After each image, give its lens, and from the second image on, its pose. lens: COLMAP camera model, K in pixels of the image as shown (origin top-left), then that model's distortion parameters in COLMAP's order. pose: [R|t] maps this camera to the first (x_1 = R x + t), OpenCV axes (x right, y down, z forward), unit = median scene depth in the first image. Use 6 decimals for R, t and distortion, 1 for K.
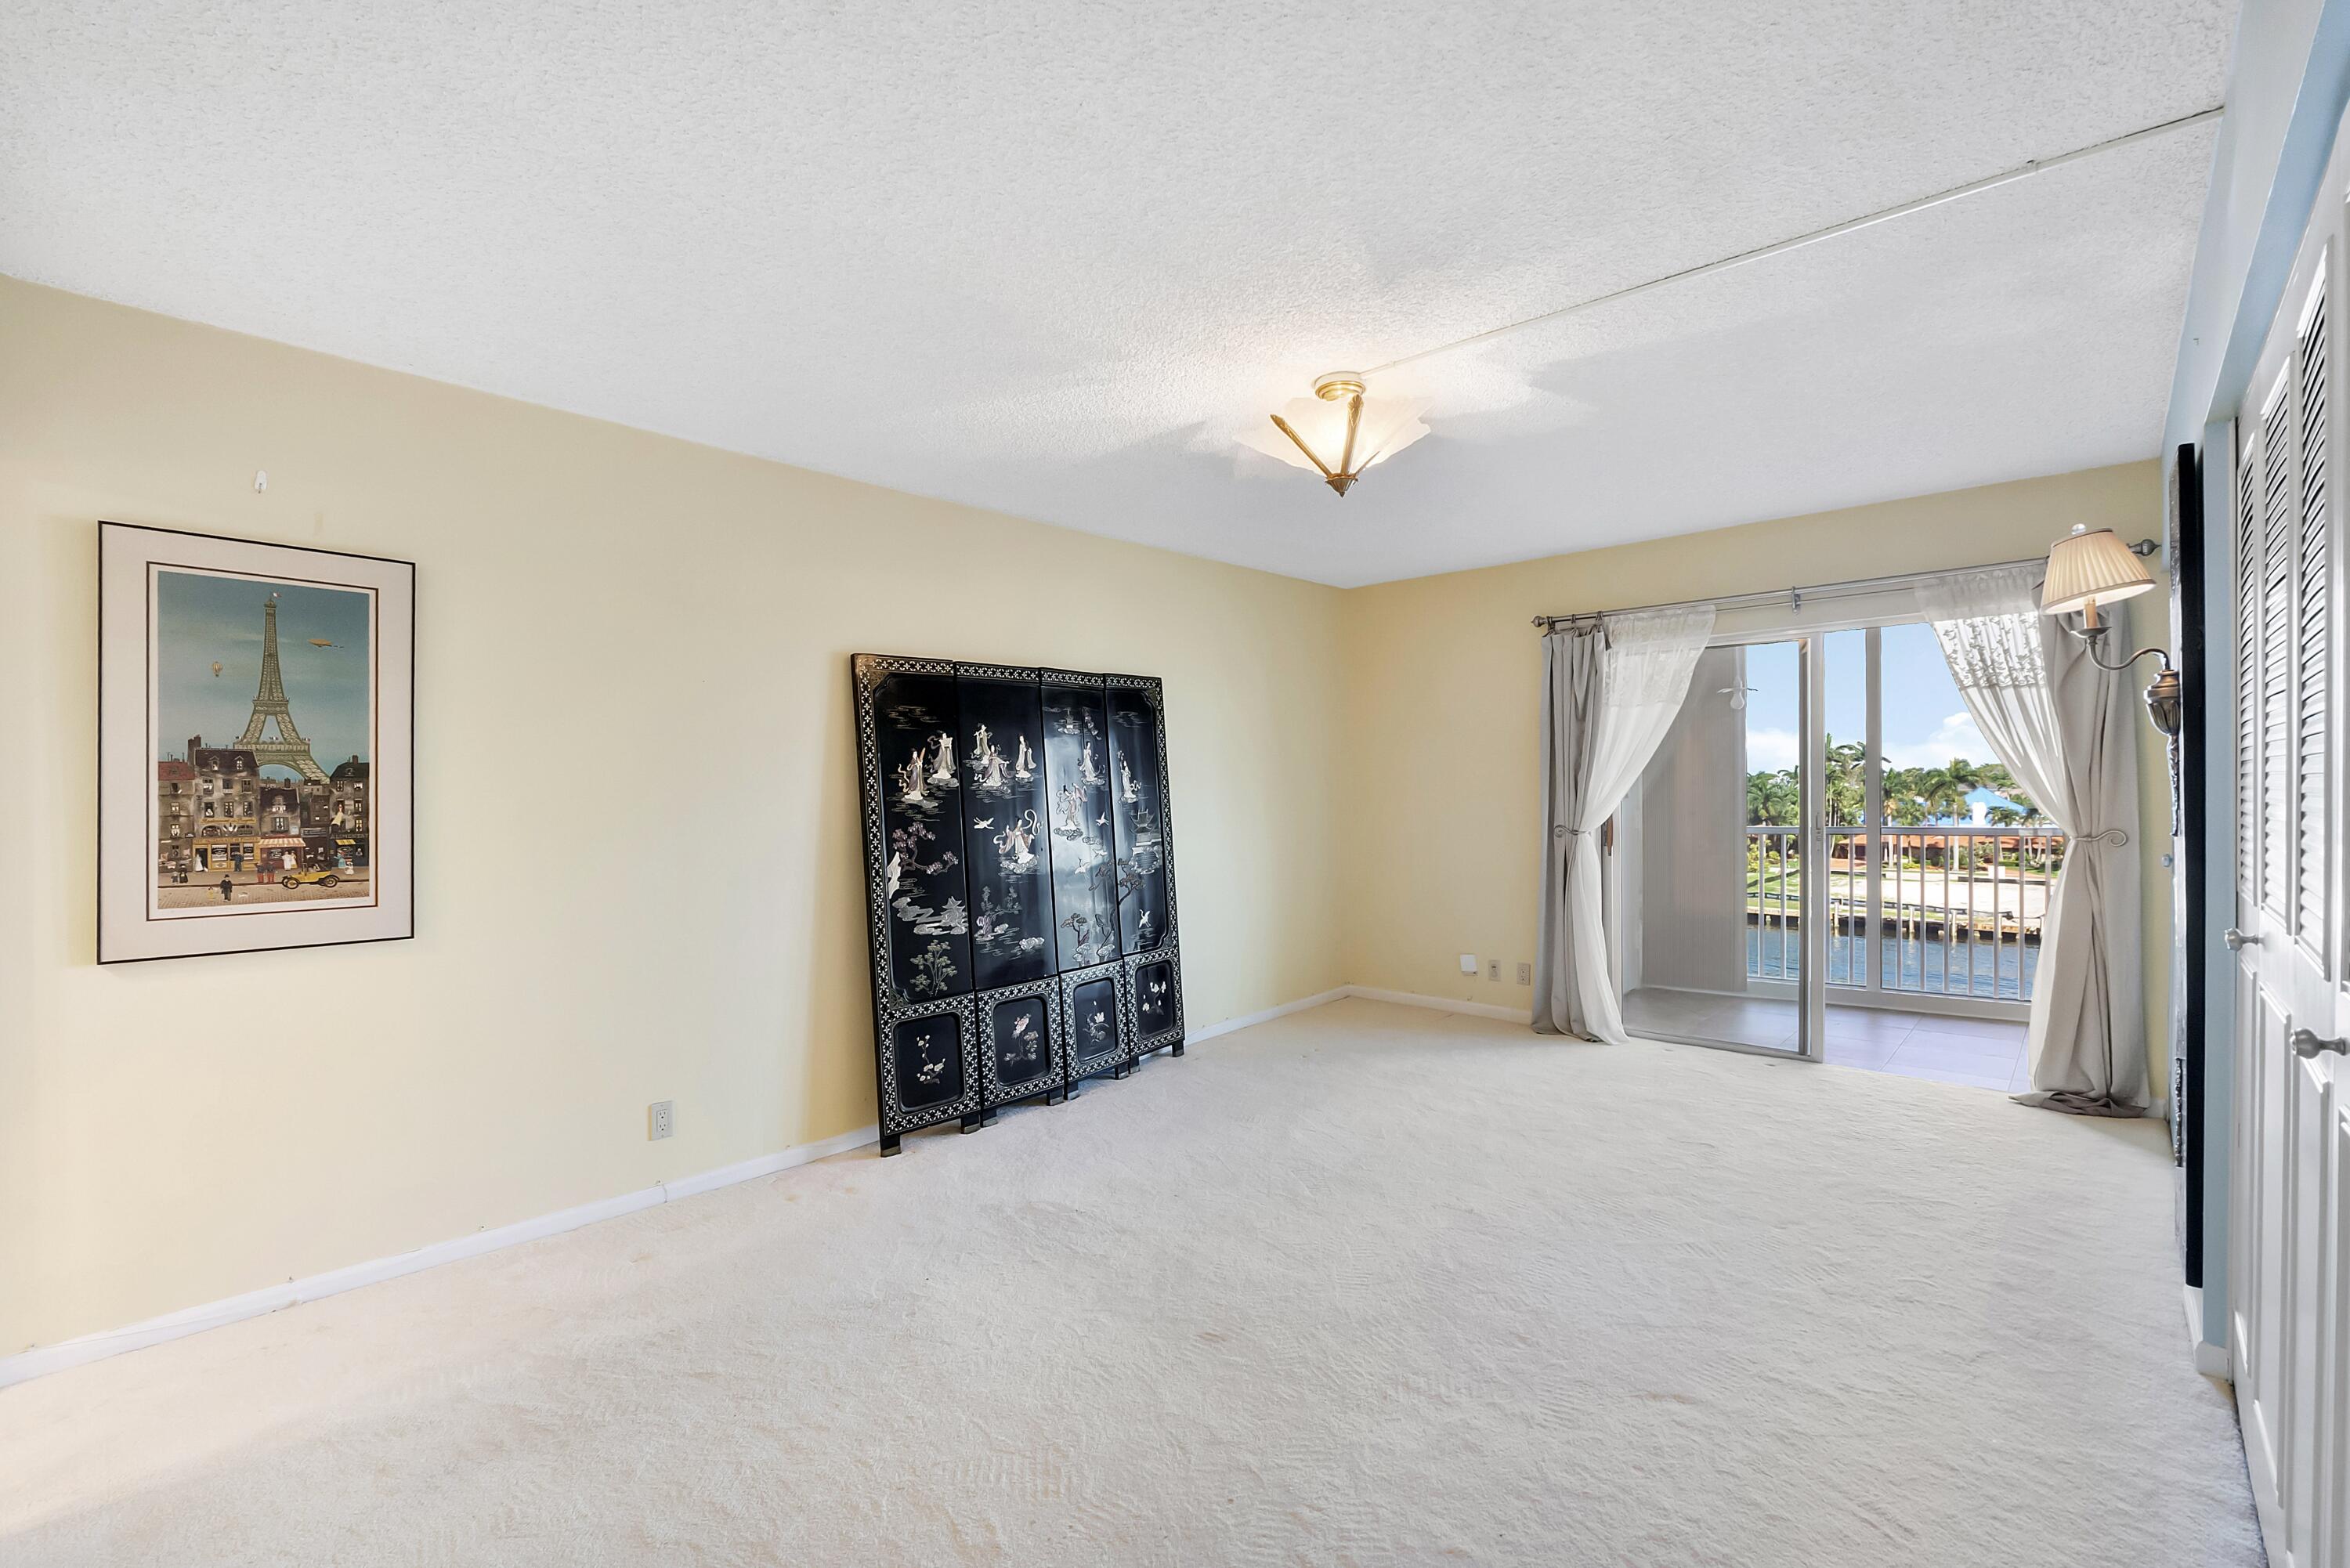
lens RADIAL K [[1018.2, 0, 1170.8], [0, 1018.2, 792.5], [0, 0, 1]] dist [0.000165, -0.000216]
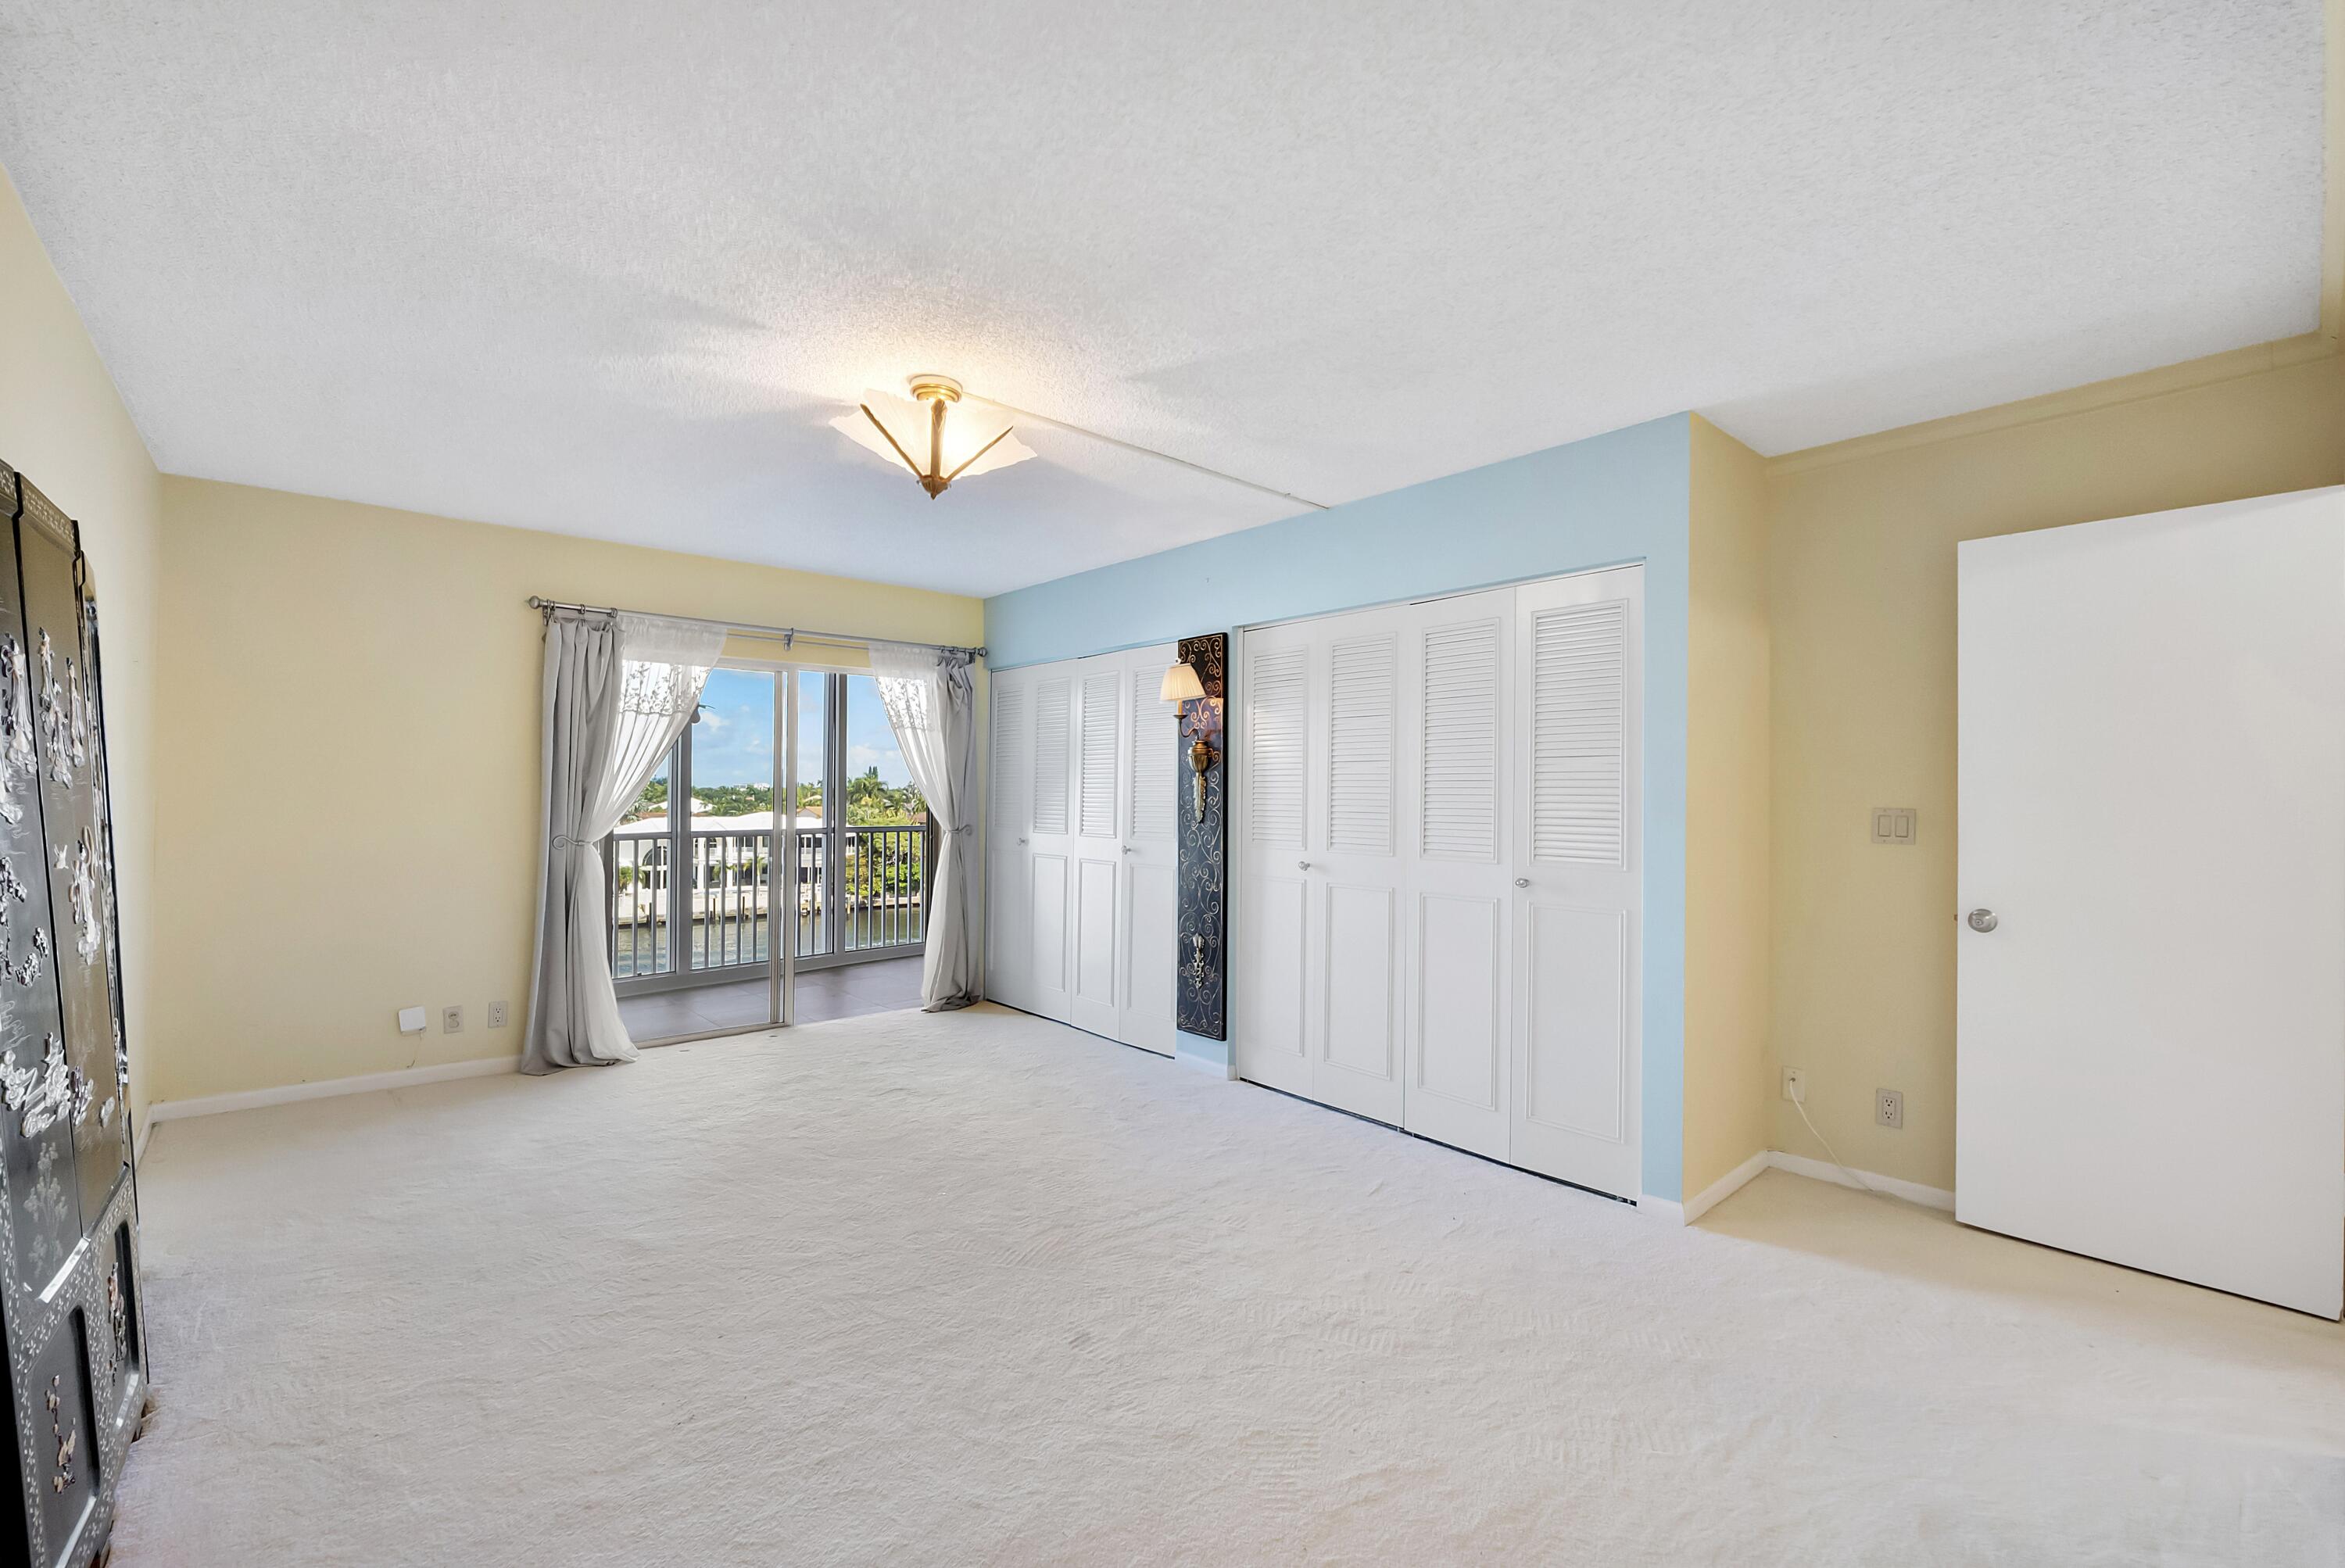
lens RADIAL K [[997.5, 0, 1175.1], [0, 997.5, 780.0], [0, 0, 1]] dist [-0.002911, -0.000447]
pose [[0.115788, 0.026354, 0.992924, -0.514766], [-0.001651, 0.999652, -0.026340, 0.006239], [-0.993273, 0.001410, 0.115791, 0.436772]]
